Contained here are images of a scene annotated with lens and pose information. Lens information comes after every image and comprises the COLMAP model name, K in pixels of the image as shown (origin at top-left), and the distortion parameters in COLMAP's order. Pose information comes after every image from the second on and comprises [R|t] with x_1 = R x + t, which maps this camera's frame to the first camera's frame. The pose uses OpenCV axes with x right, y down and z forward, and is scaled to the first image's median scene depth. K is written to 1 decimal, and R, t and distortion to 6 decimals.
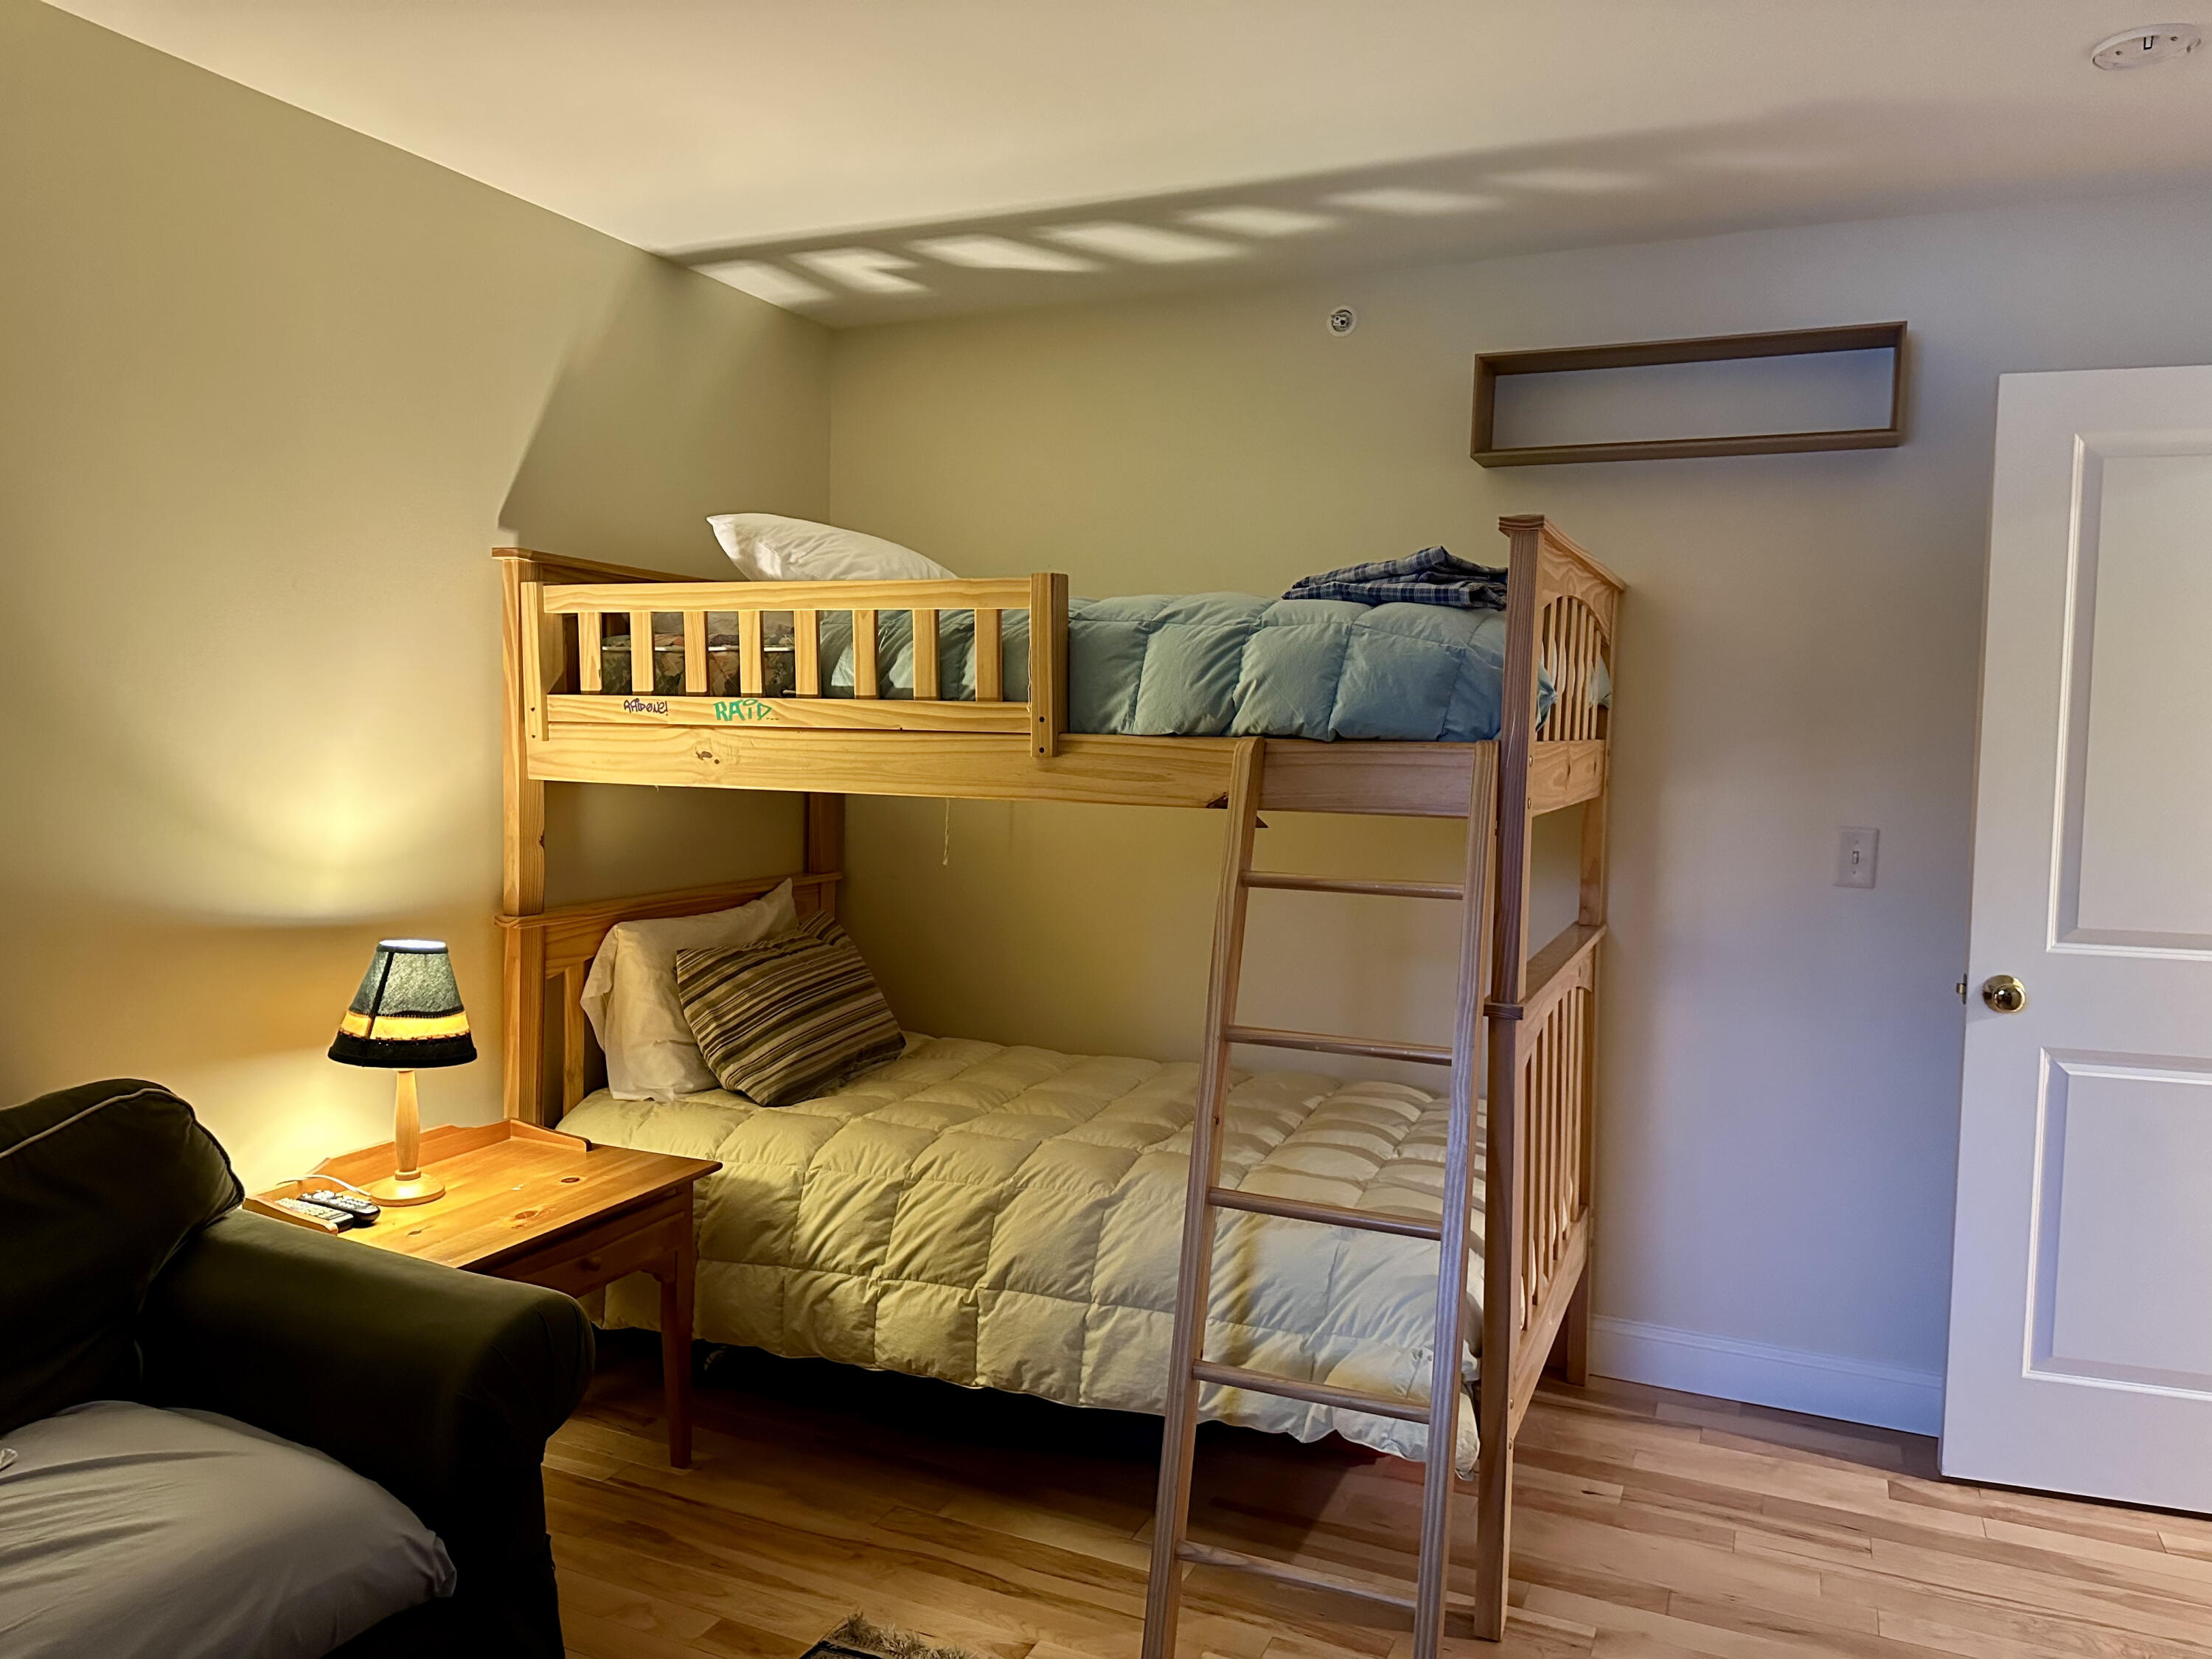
lens RADIAL K [[1530.4, 0, 1106.0], [0, 1530.4, 829.5], [0, 0, 1]] dist [0.200386, -0.281242]
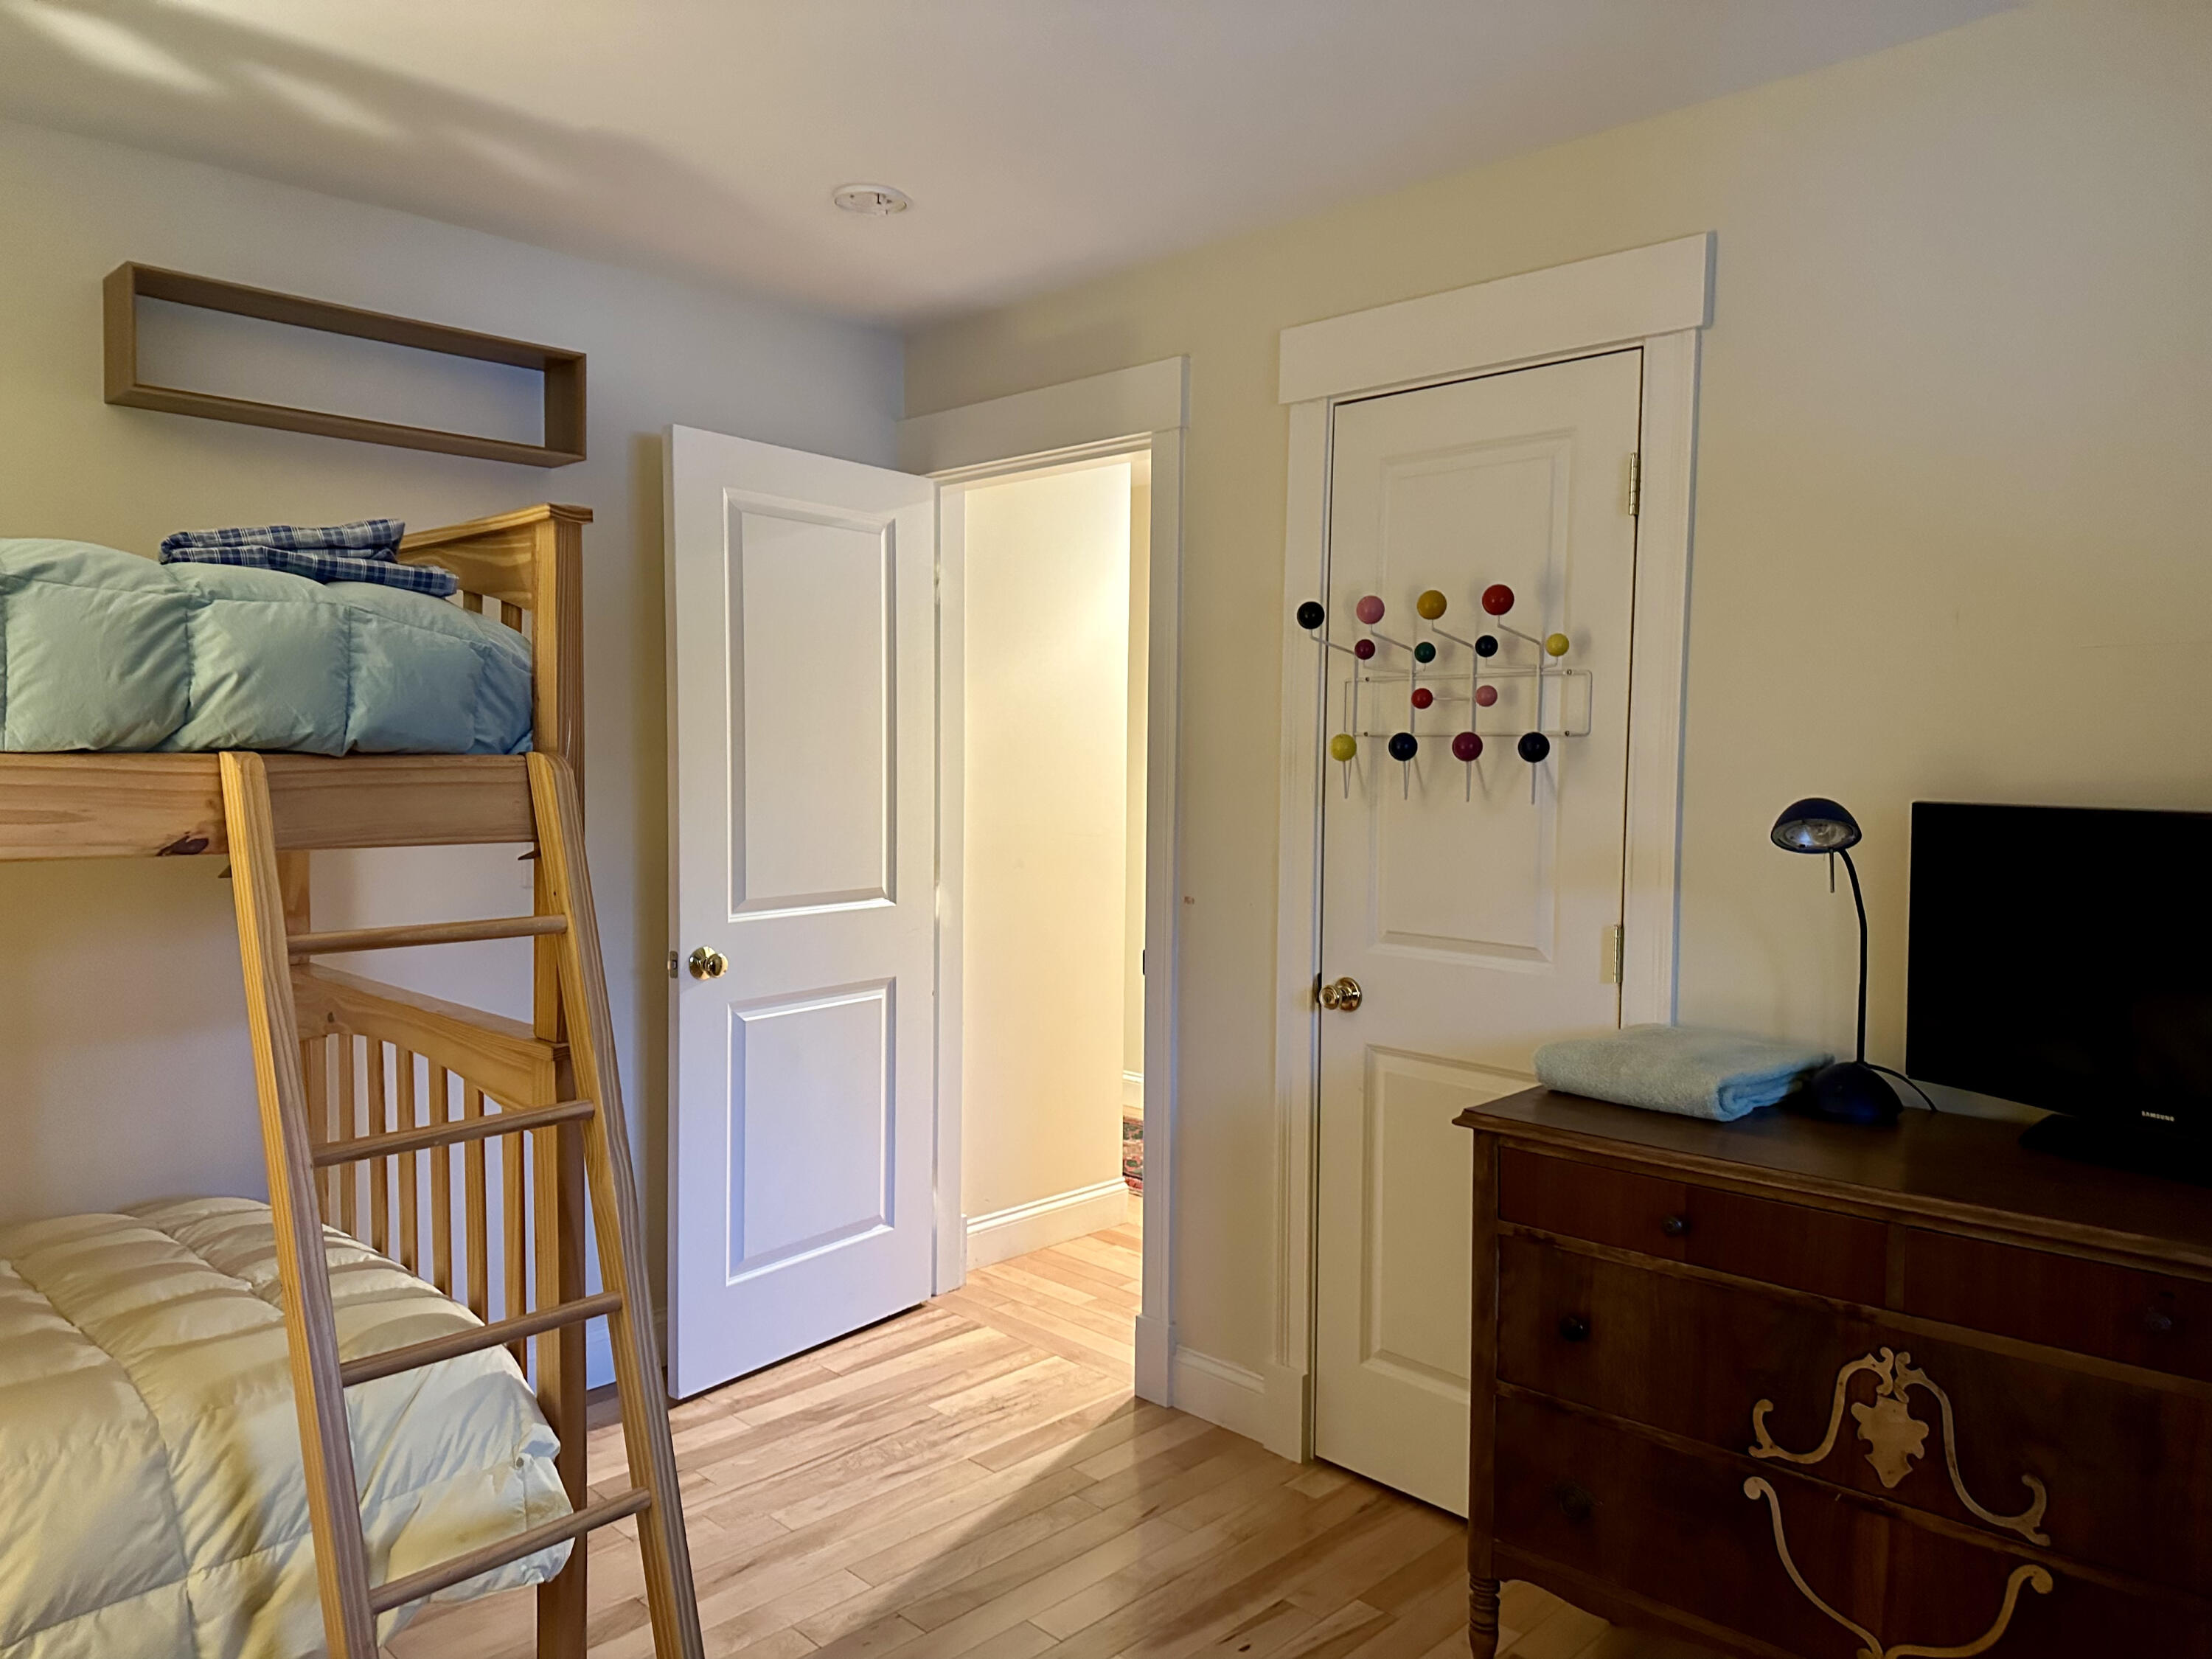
lens RADIAL K [[1596.1, 0, 1106.0], [0, 1596.1, 829.5], [0, 0, 1]] dist [-0.002100, -0.003111]
pose [[0.336237, -0.065962, 0.939465, -0.464413], [0.062048, 0.996928, 0.047790, -0.033978], [-0.939731, 0.042224, 0.339297, 0.356678]]
